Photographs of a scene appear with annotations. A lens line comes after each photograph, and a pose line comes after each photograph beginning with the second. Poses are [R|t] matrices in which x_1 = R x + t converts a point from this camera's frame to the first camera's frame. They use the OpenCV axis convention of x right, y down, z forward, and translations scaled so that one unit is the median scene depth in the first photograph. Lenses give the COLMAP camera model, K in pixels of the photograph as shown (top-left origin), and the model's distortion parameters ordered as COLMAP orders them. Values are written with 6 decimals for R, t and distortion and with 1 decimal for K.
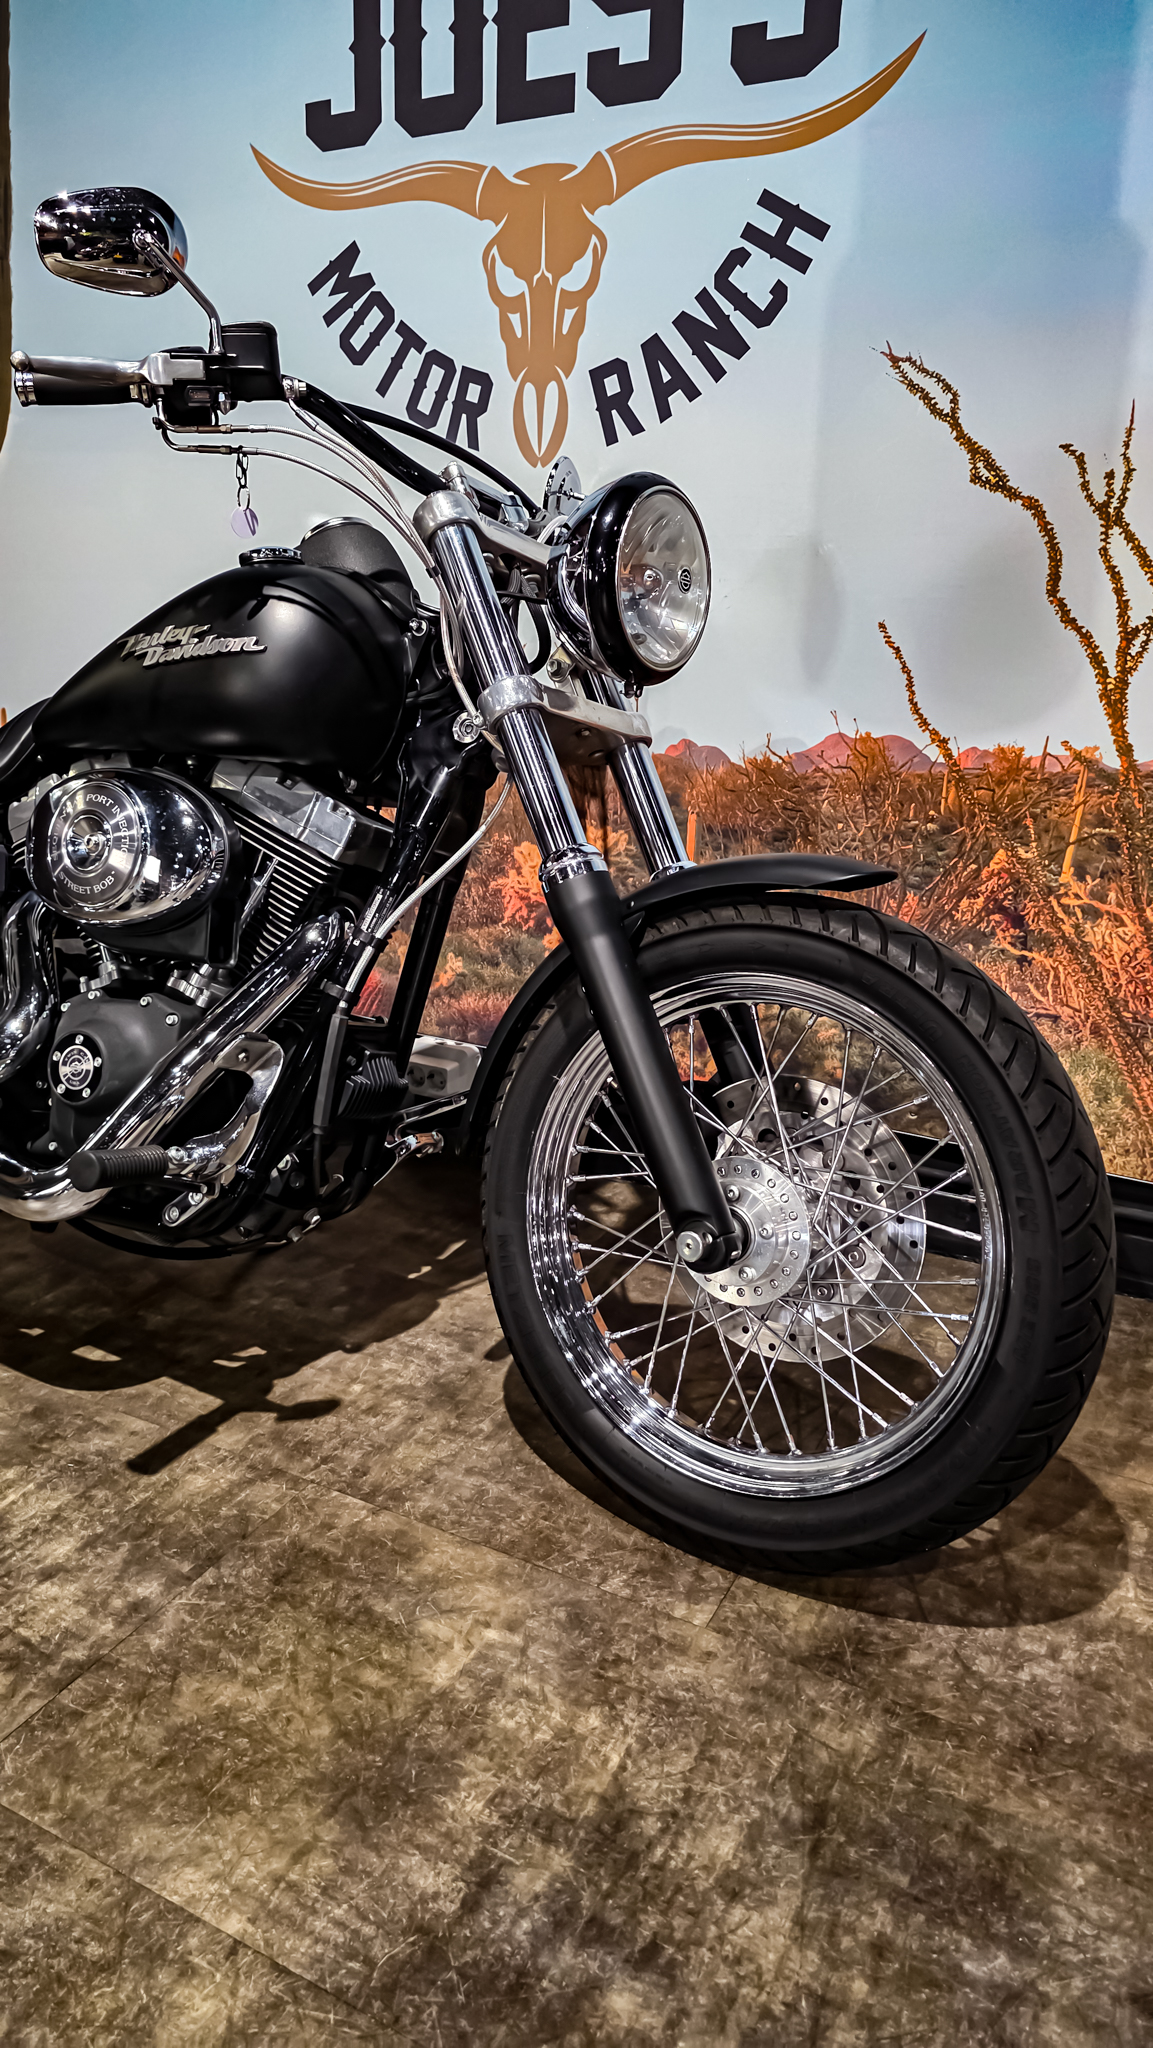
lens RADIAL K [[1389.1, 0, 567.8], [0, 1389.1, 1031.3], [0, 0, 1]] dist [0.053935, -0.055611]
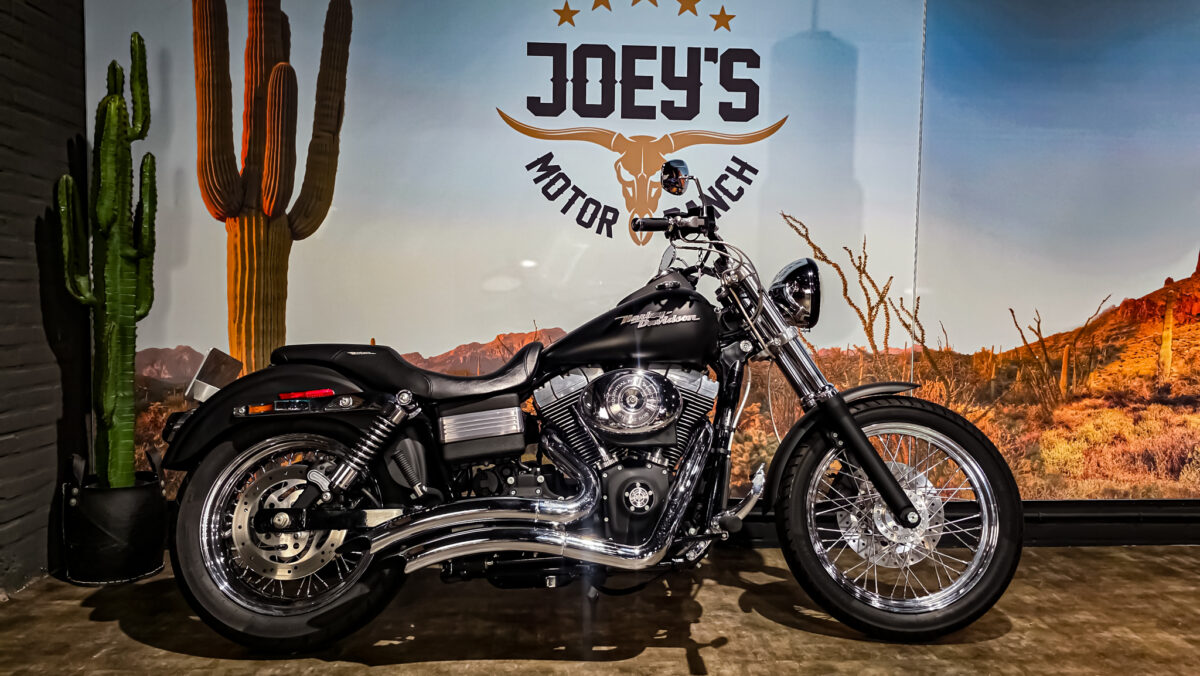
lens RADIAL K [[813.9, 0, 607.0], [0, 813.9, 336.6], [0, 0, 1]] dist [0.053935, -0.055611]
pose [[0.851933, -0.032771, 0.522624, -0.897193], [0.154080, 0.969545, -0.190372, 0.012935], [-0.500469, 0.242710, 0.831037, -0.120450]]
